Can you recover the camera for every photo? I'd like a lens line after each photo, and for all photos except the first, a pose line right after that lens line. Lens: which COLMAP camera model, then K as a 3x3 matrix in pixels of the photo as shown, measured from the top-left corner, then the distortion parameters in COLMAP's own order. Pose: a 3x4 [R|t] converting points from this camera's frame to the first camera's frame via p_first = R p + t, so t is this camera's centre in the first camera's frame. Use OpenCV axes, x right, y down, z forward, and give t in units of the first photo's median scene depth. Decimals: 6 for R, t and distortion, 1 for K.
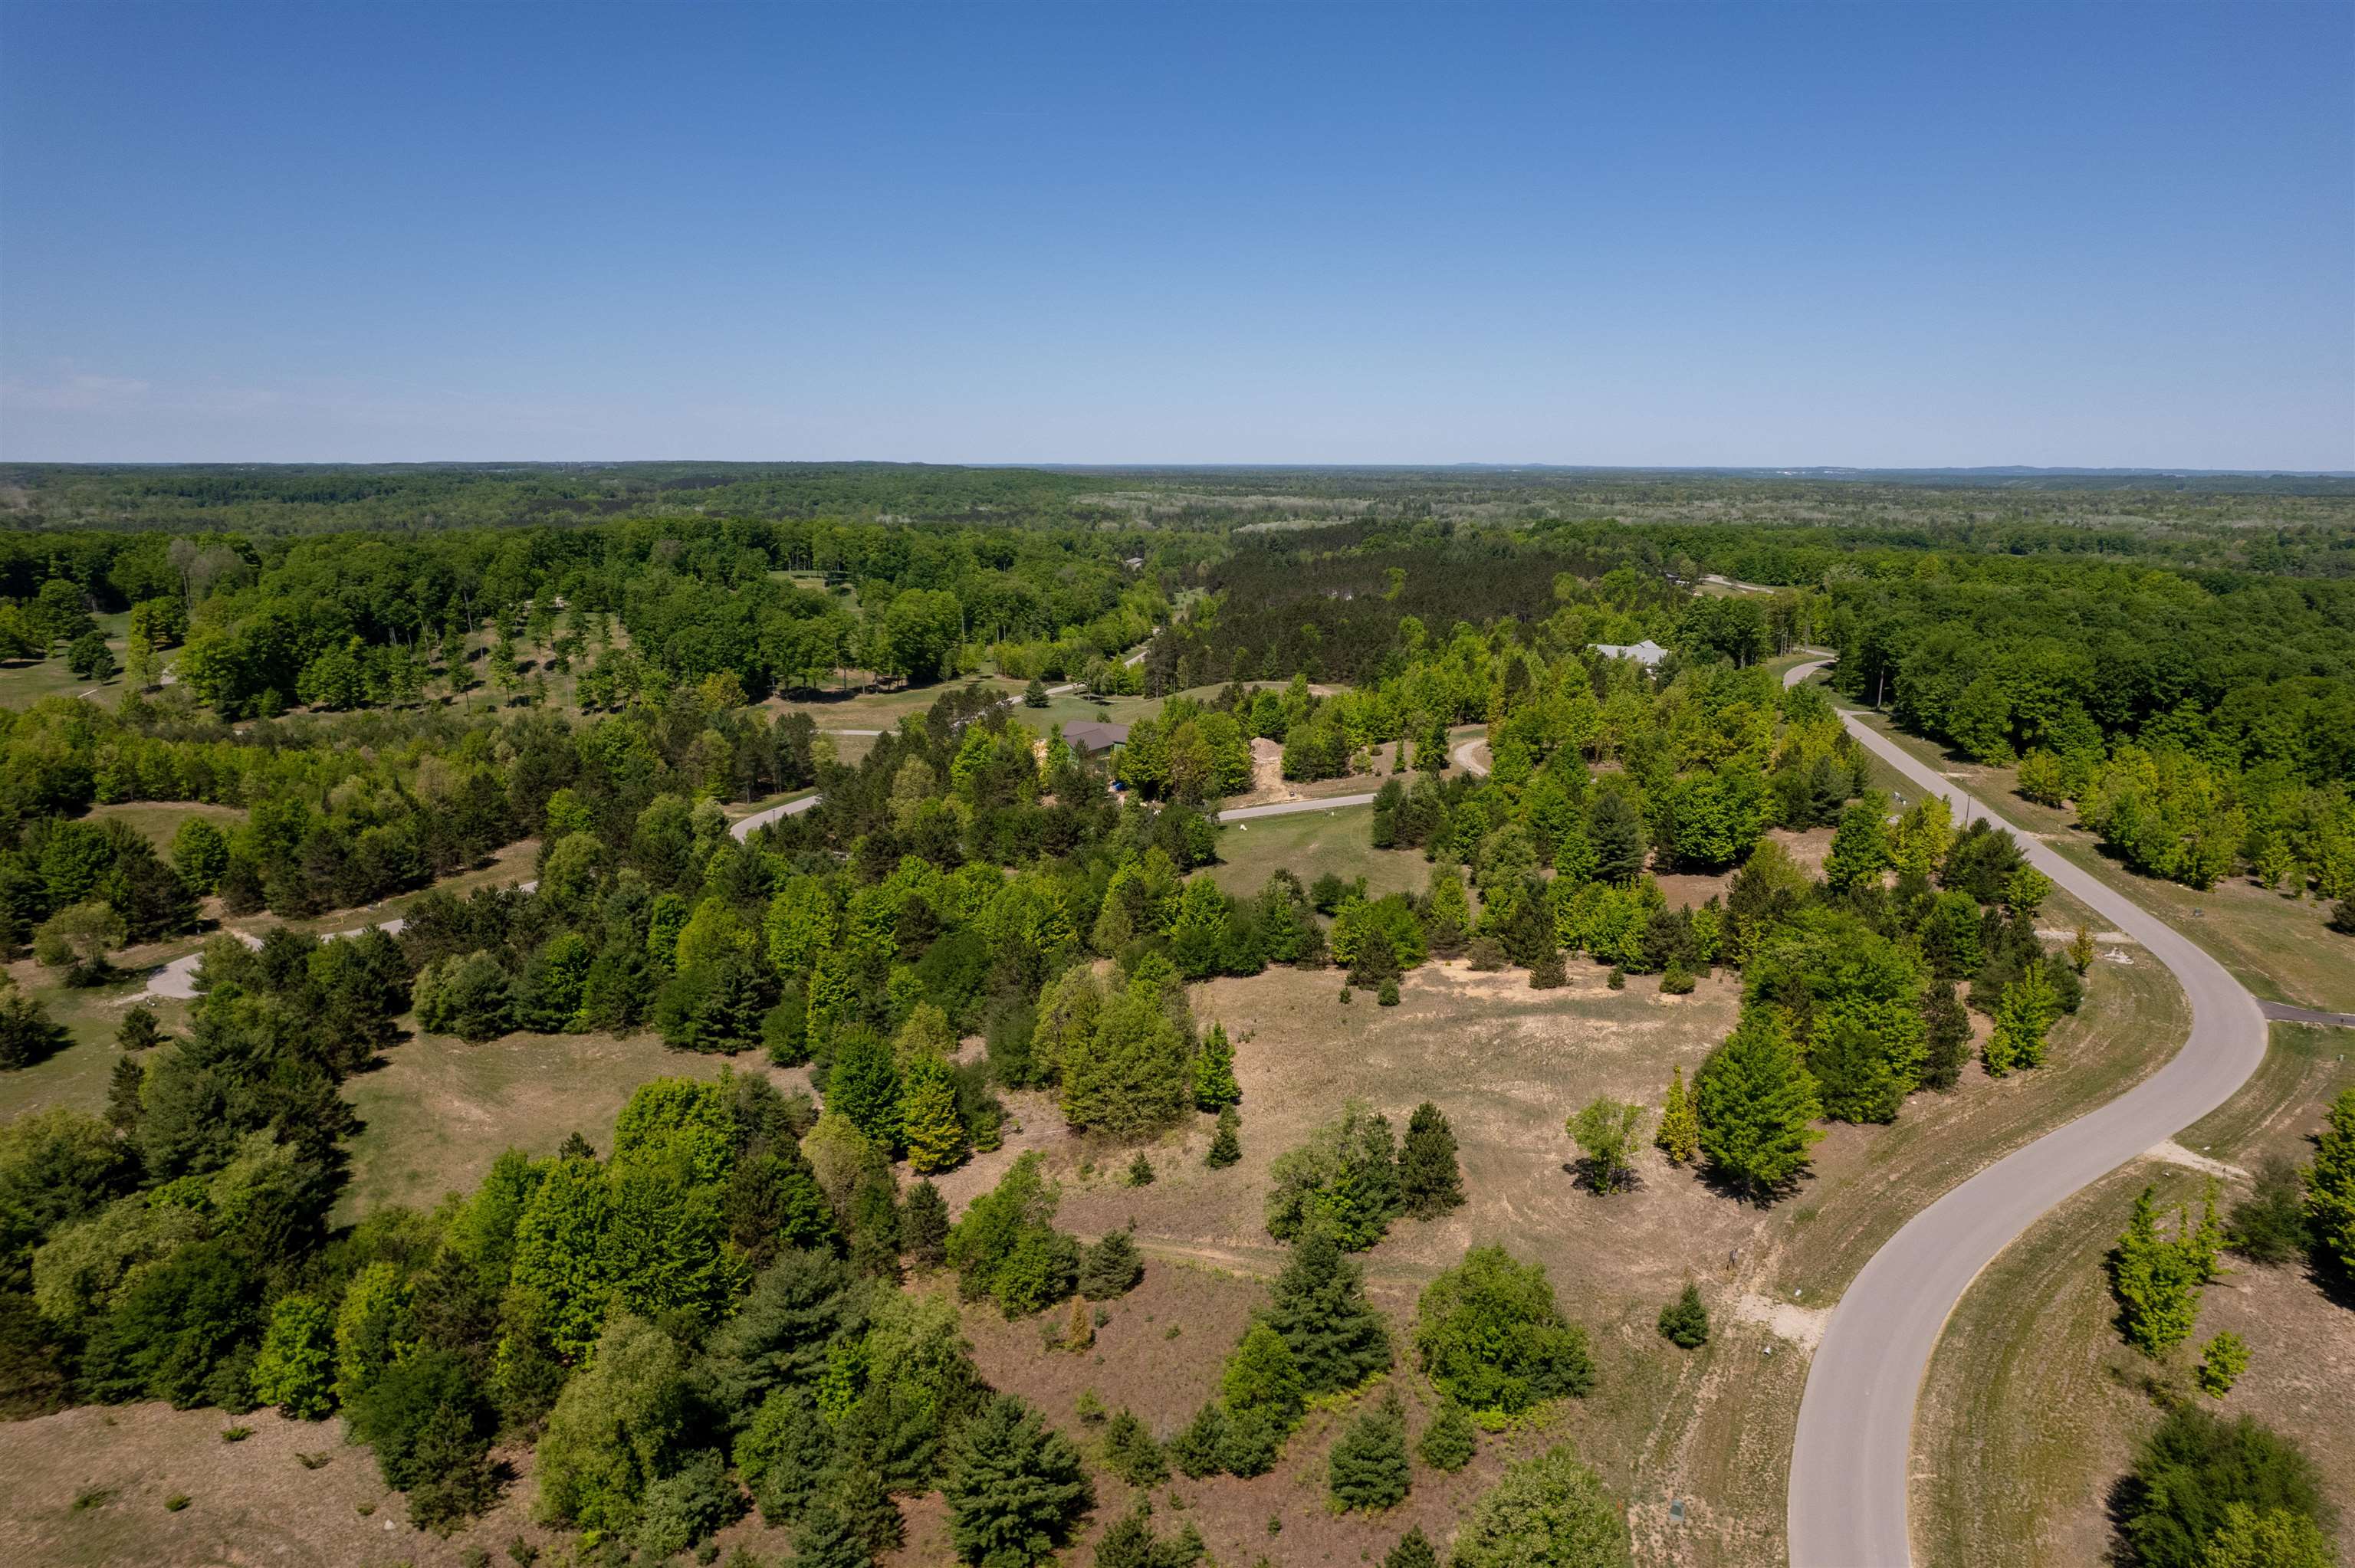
lens RADIAL K [[1503.9, 0, 1190.5], [0, 1503.9, 794.1], [0, 0, 1]] dist [-0.076200, 0.066992]
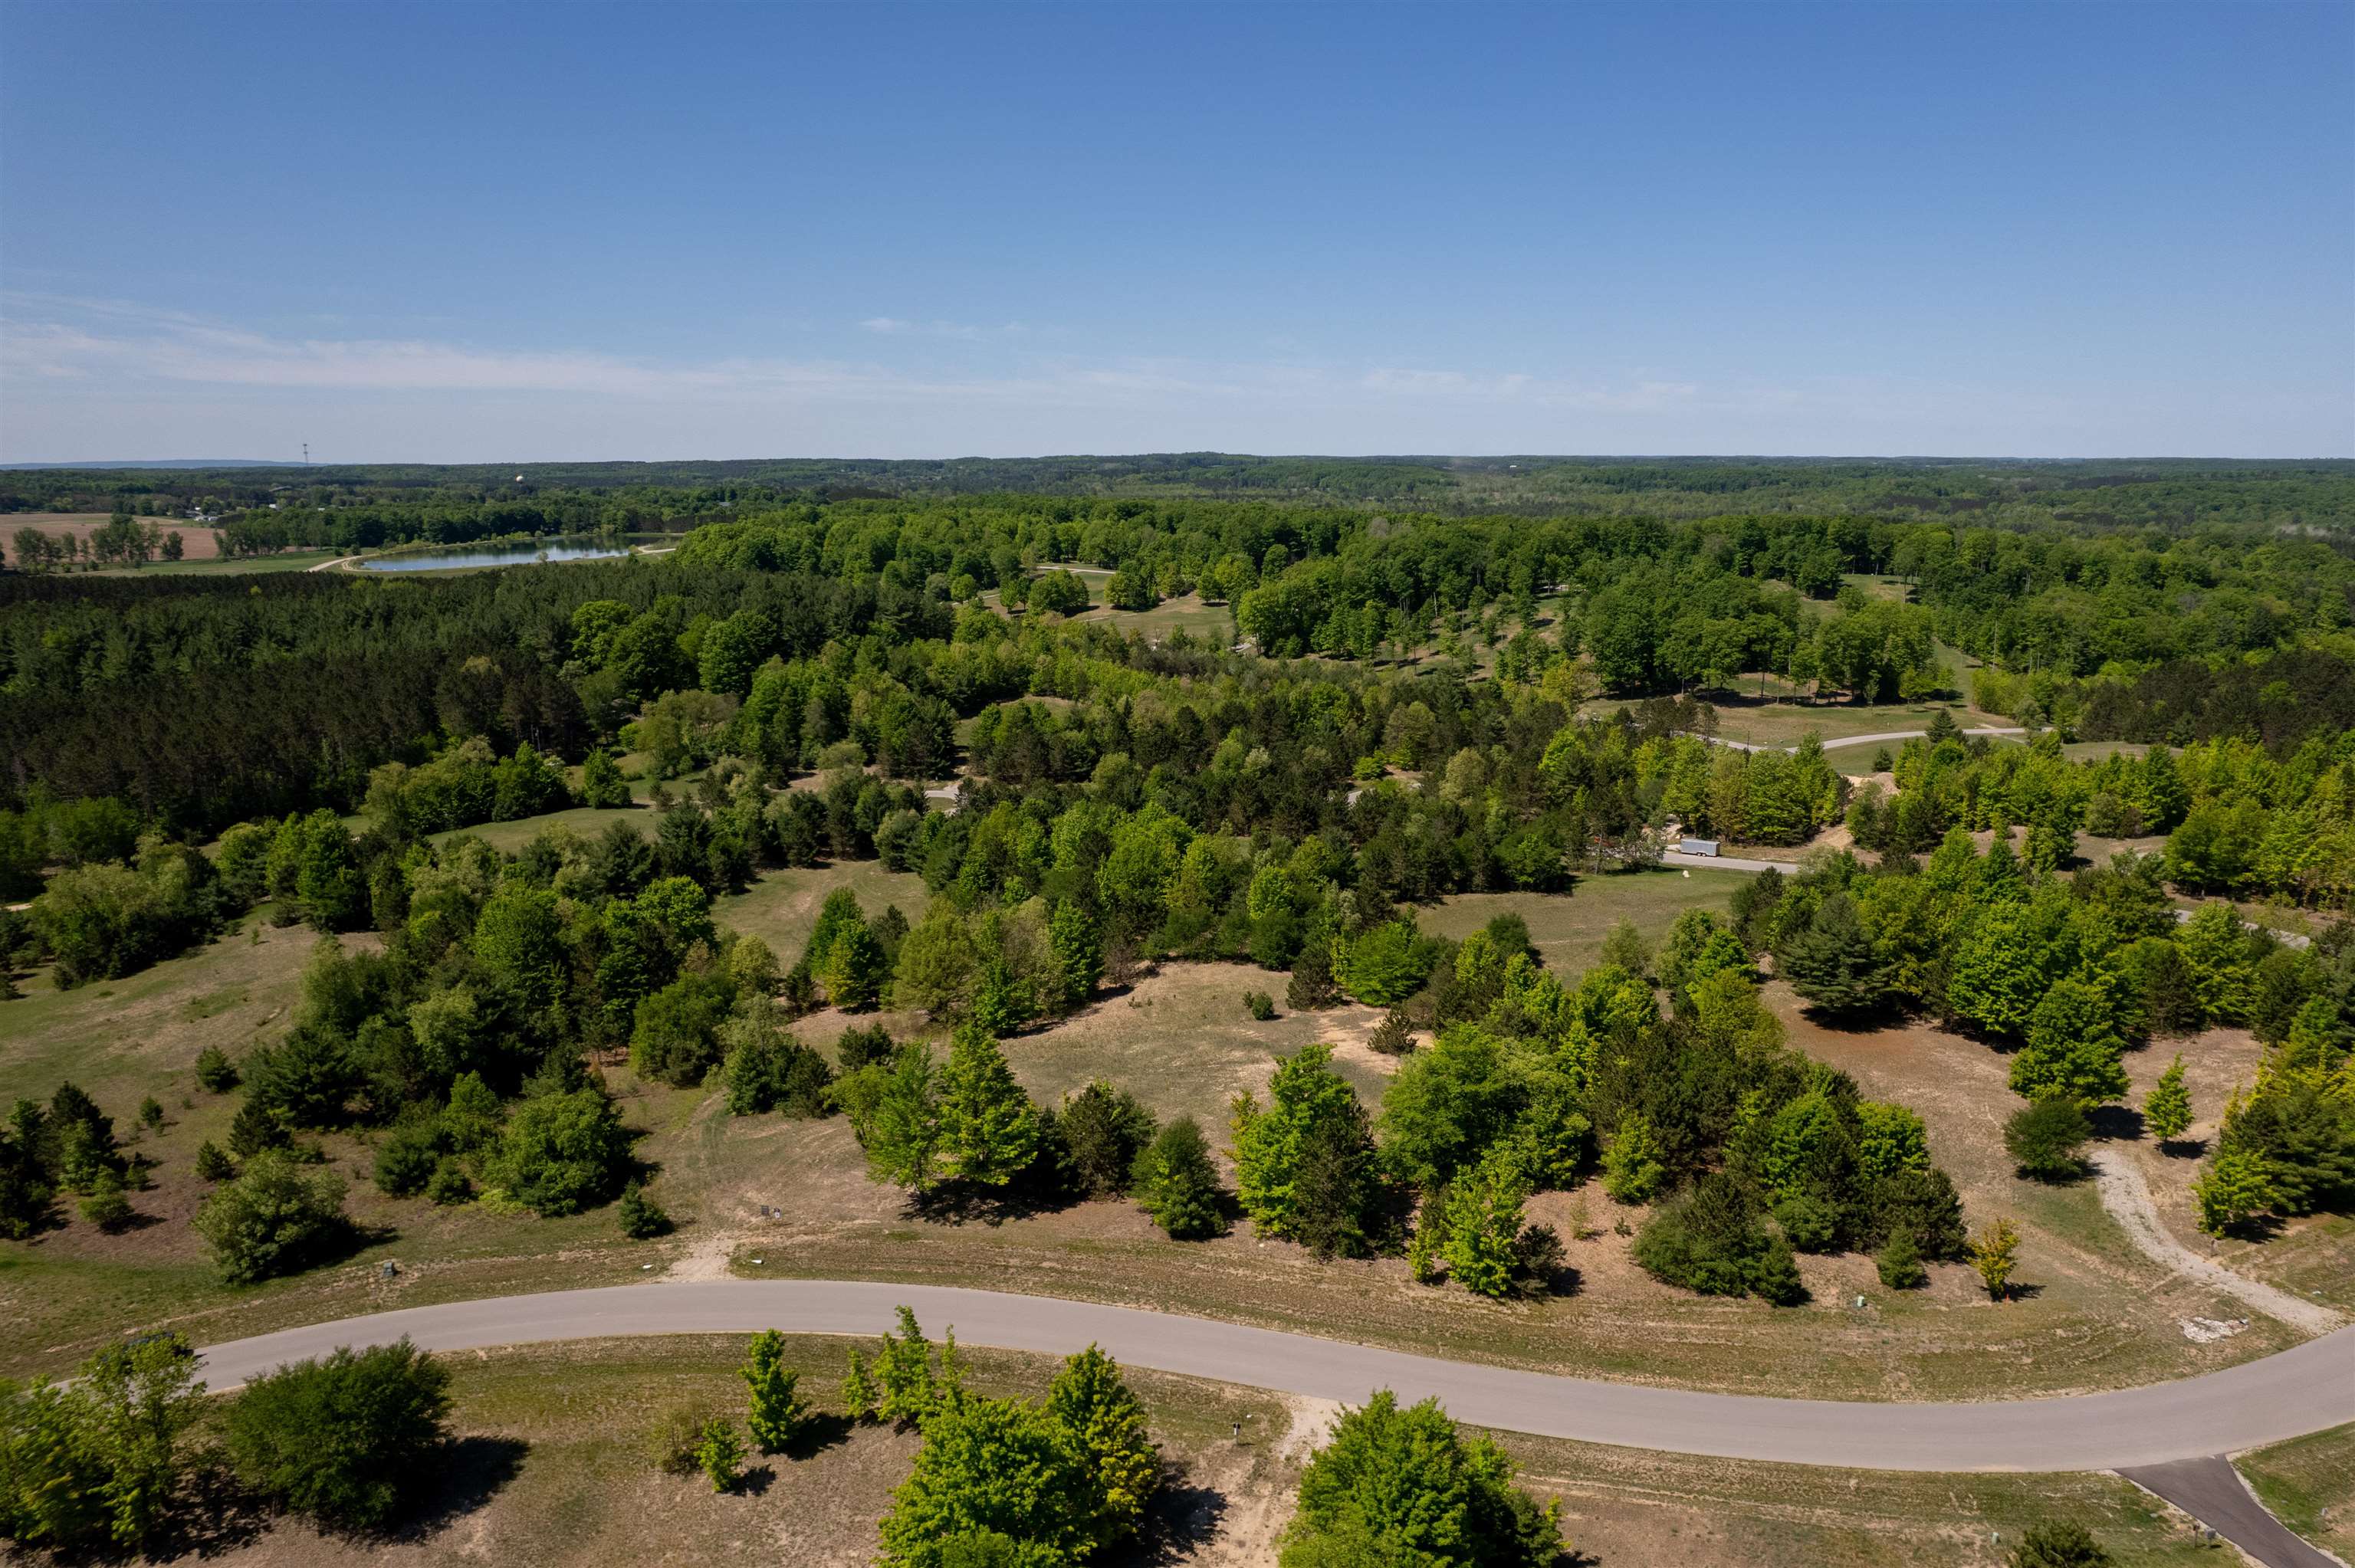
lens RADIAL K [[1503.9, 0, 1196.1], [0, 1503.9, 791.5], [0, 0, 1]] dist [-0.076200, 0.066992]
pose [[0.611235, 0.167779, -0.773461, 0.697139], [-0.166463, 0.982665, 0.081611, -0.064248], [0.773745, 0.078869, 0.628568, 0.285866]]
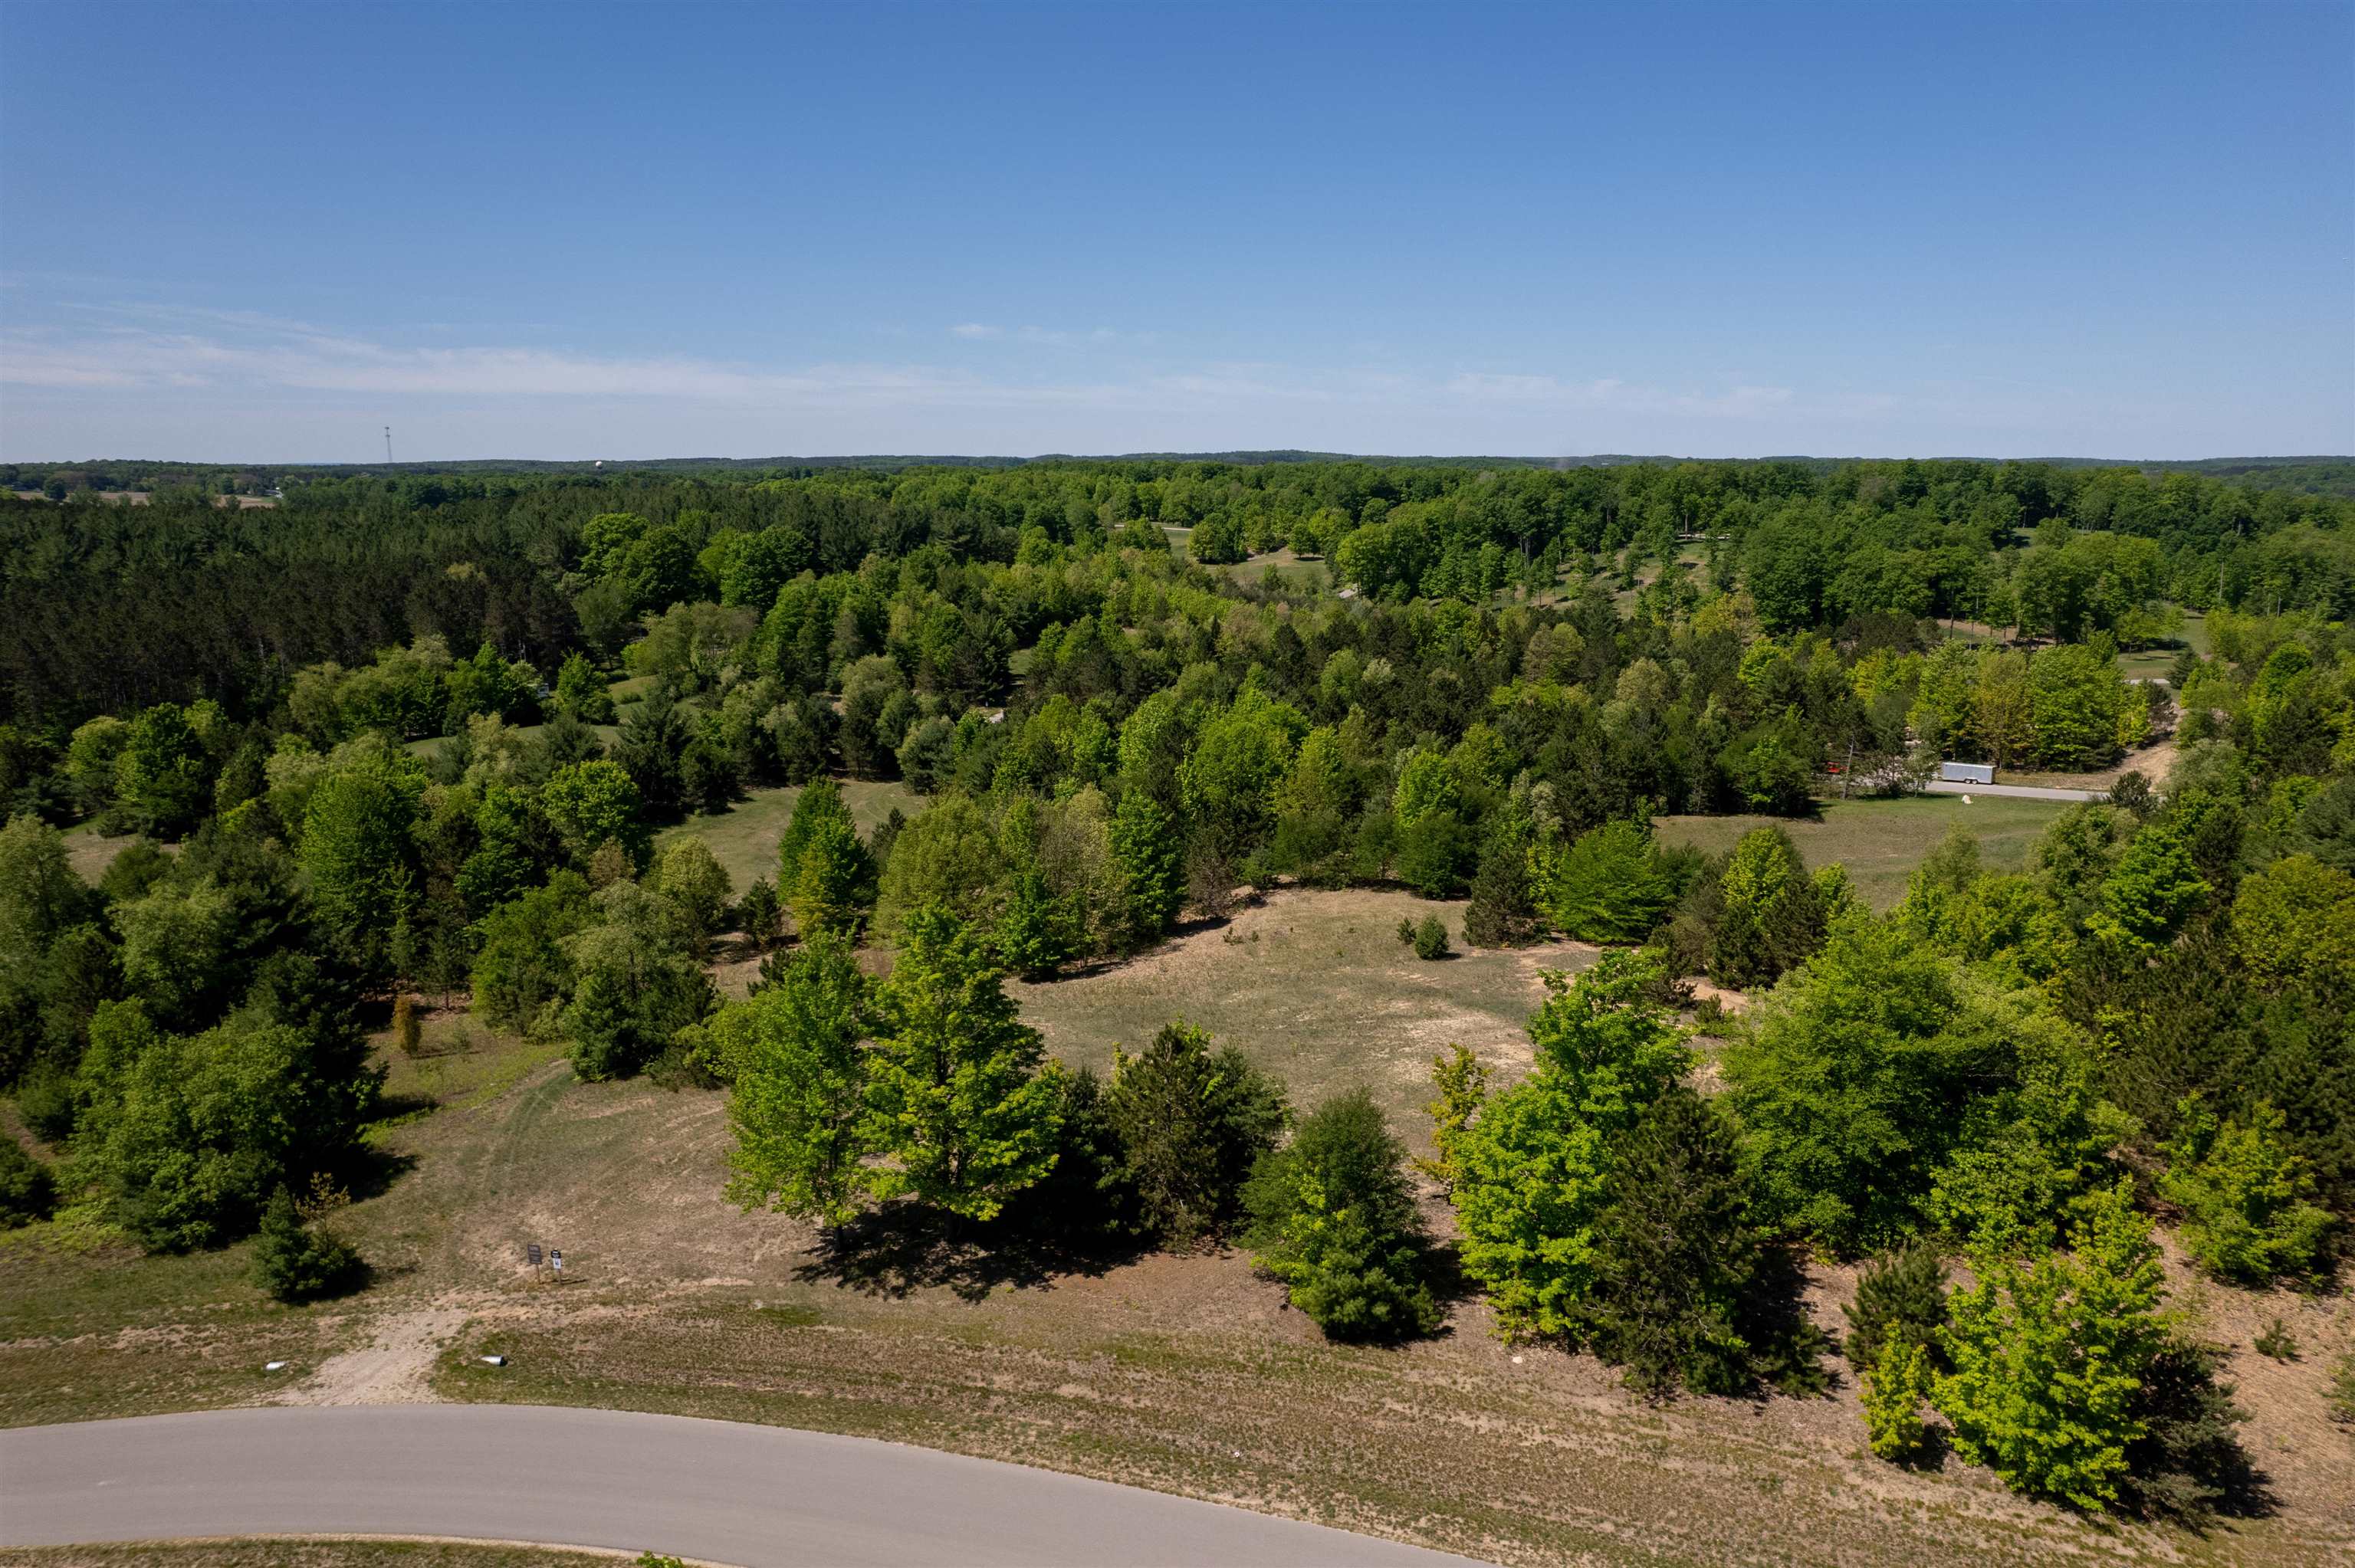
lens RADIAL K [[1503.9, 0, 1195.4], [0, 1503.9, 788.0], [0, 0, 1]] dist [-0.076200, 0.066992]
pose [[0.567177, 0.170076, -0.805844, 0.480545], [-0.173577, 0.981153, 0.084908, 0.027665], [0.805097, 0.091718, 0.586009, 0.451598]]
